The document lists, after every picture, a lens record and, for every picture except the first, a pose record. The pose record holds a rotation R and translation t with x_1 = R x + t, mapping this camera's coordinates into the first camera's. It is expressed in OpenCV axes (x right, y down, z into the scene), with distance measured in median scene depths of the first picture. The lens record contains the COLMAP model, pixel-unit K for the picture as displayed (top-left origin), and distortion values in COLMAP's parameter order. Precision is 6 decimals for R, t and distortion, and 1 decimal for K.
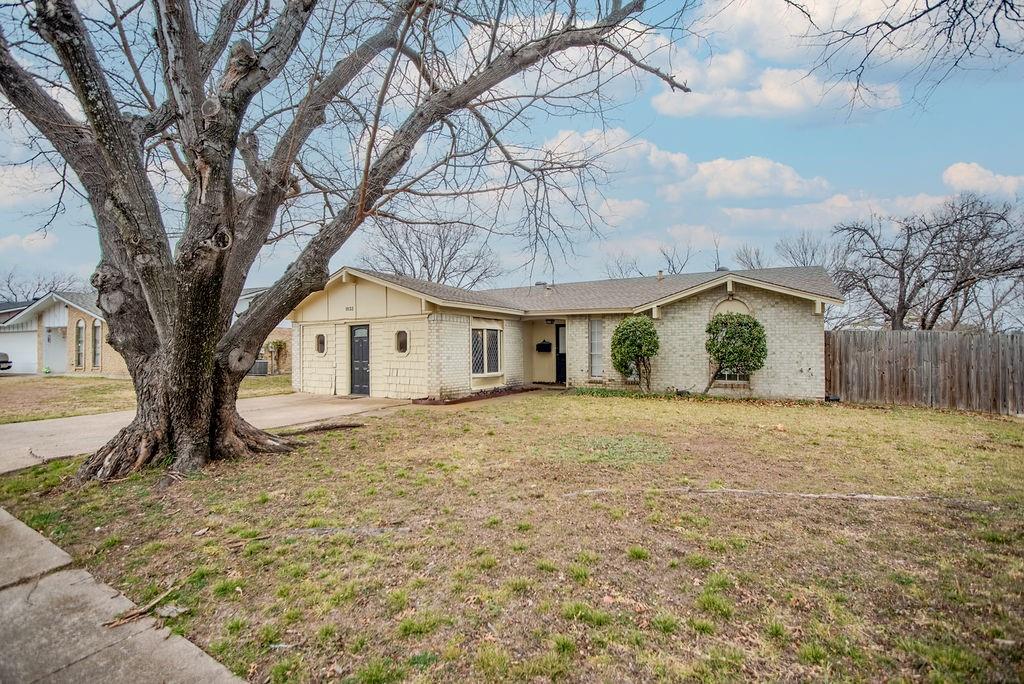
lens RADIAL K [[451.1, 0, 509.6], [0, 451.1, 341.7], [0, 0, 1]] dist [-0.049524, 0.016561]
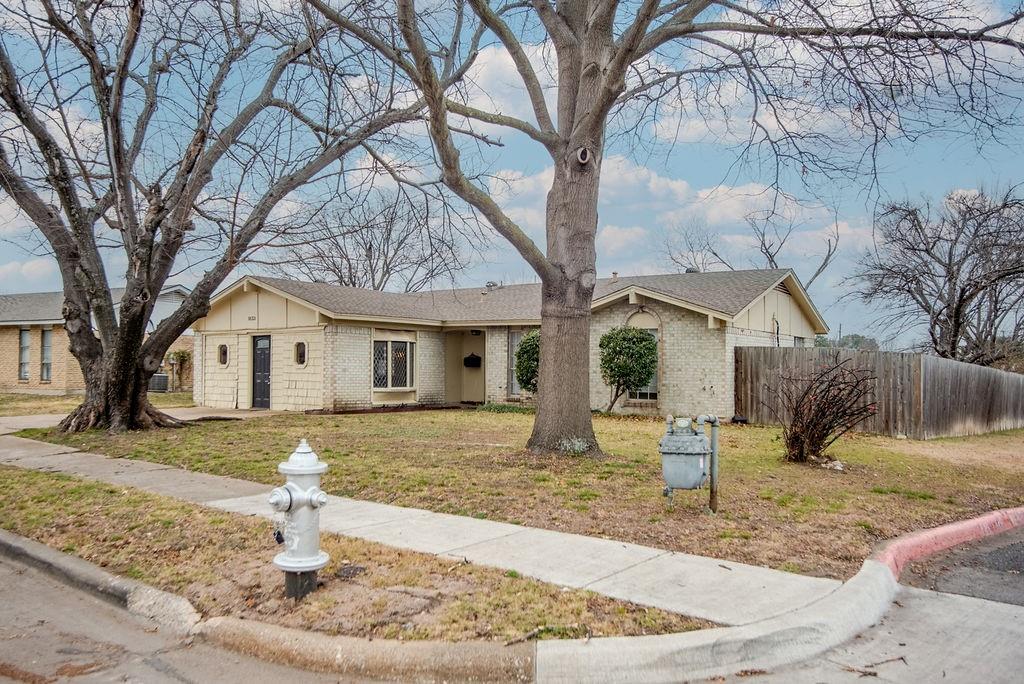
lens RADIAL K [[841.2, 0, 511.0], [0, 841.2, 353.9], [0, 0, 1]] dist [0.006875, -0.001827]
pose [[0.993754, 0.011090, -0.111043, 0.443560], [-0.011496, 0.999929, -0.003015, 0.001414], [0.111001, 0.004273, 0.993811, -0.817318]]
